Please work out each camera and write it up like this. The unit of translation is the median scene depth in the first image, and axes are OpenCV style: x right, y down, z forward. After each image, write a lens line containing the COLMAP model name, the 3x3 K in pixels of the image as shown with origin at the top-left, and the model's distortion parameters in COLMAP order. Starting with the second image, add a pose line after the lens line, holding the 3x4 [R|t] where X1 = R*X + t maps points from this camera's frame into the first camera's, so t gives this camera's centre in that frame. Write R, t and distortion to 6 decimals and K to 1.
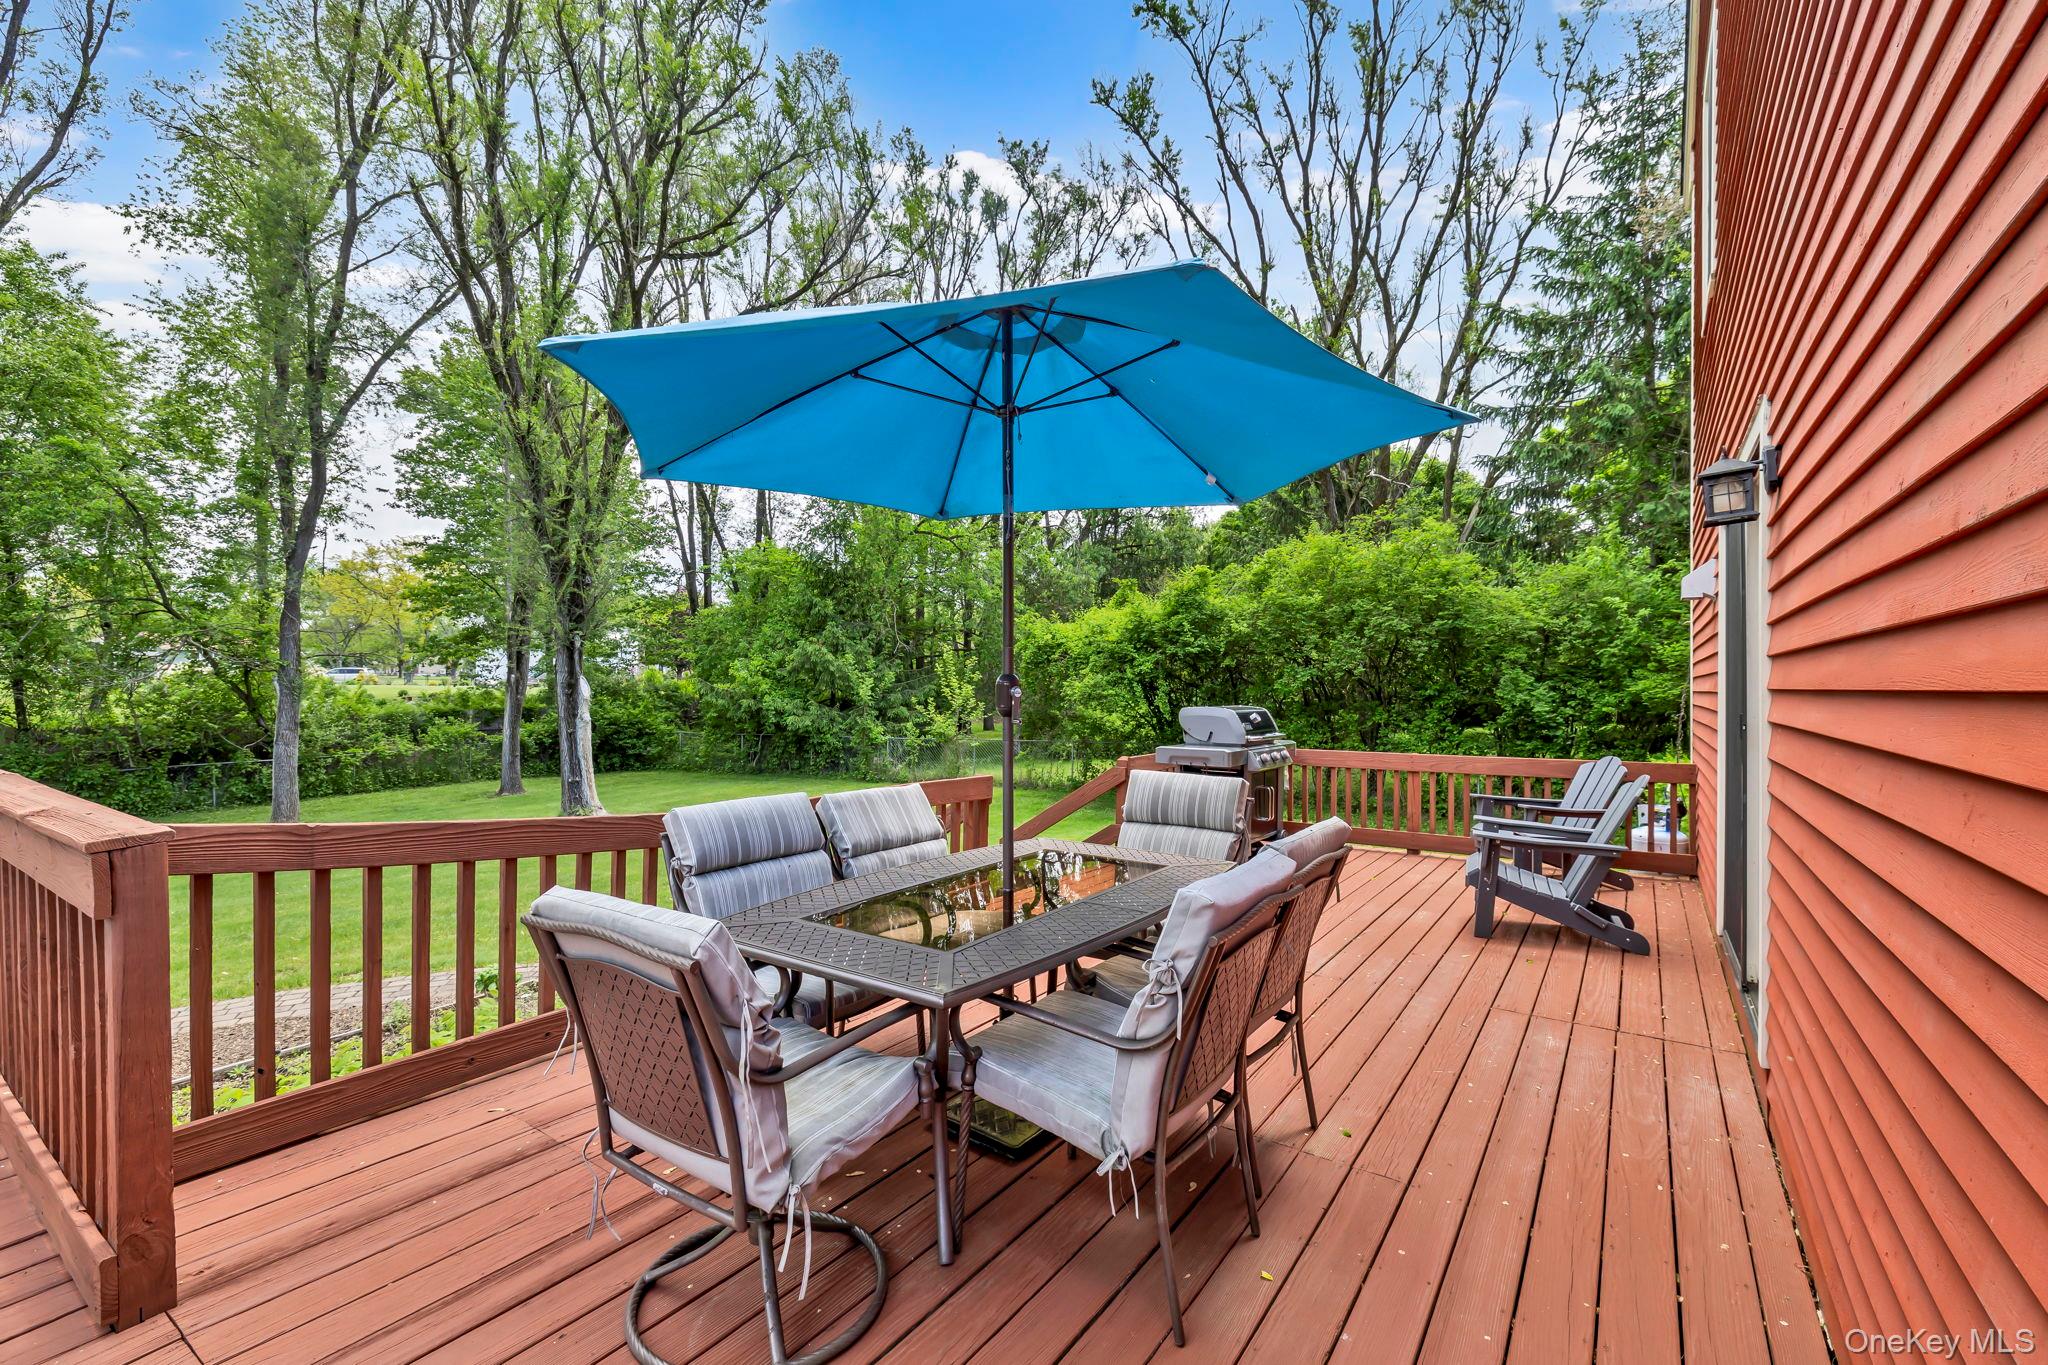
lens RADIAL K [[899.0, 0, 1024.0], [0, 899.0, 682.5], [0, 0, 1]] dist [-0.033715, 0.028431]
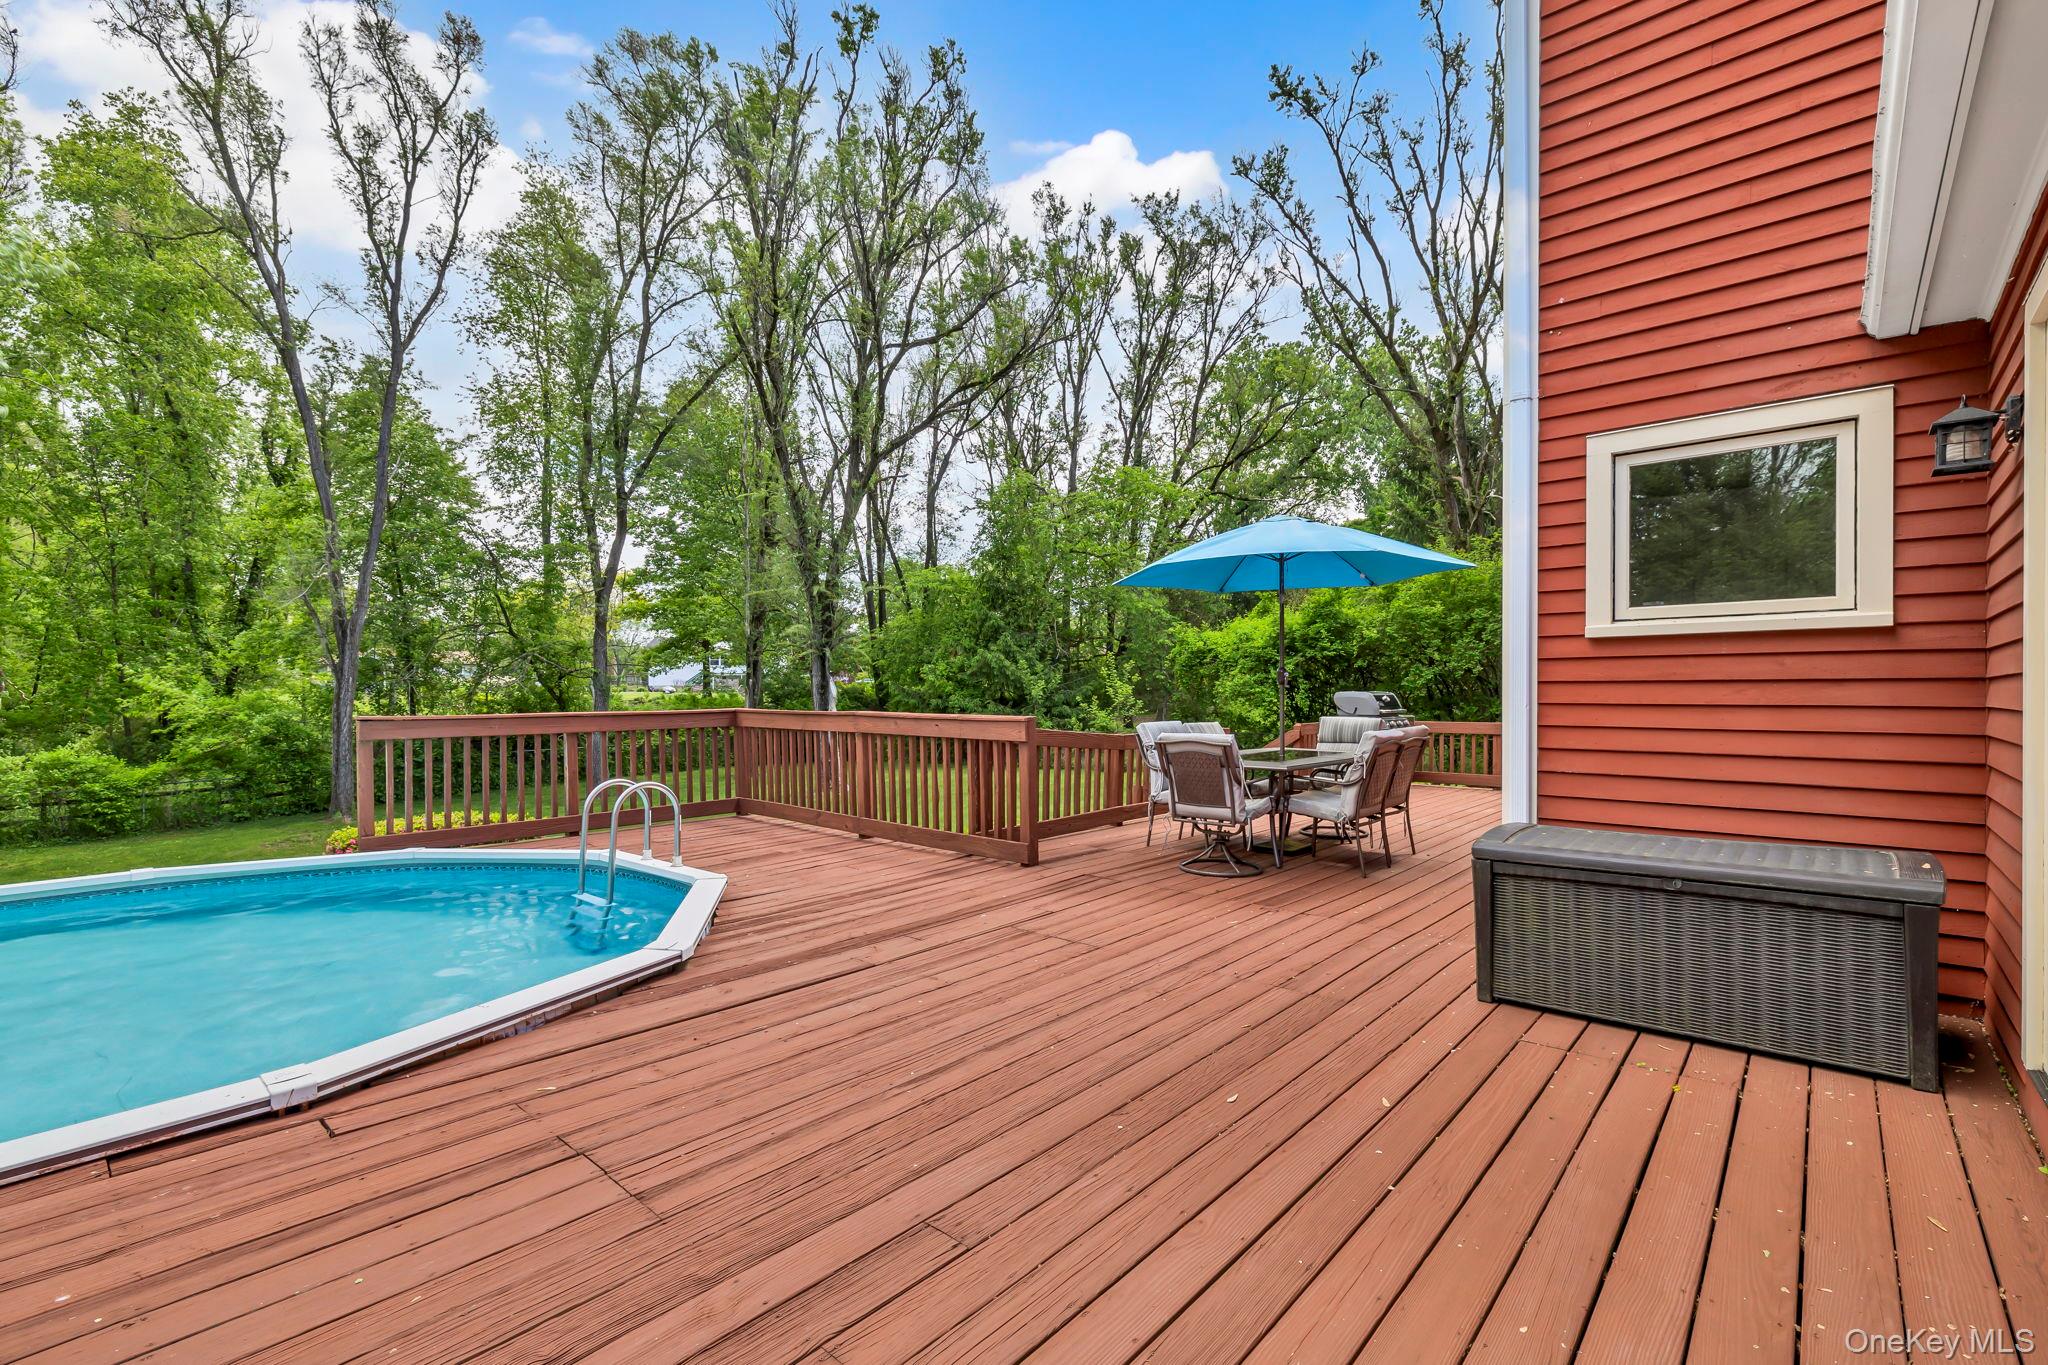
lens RADIAL K [[886.0, 0, 1018.6], [0, 886.0, 683.4], [0, 0, 1]] dist [0.000945, 0.000201]
pose [[0.990494, -0.006315, -0.137412, -0.044309], [0.005723, 0.999973, -0.004702, 0.005089], [0.137438, 0.003871, 0.990503, -0.165778]]
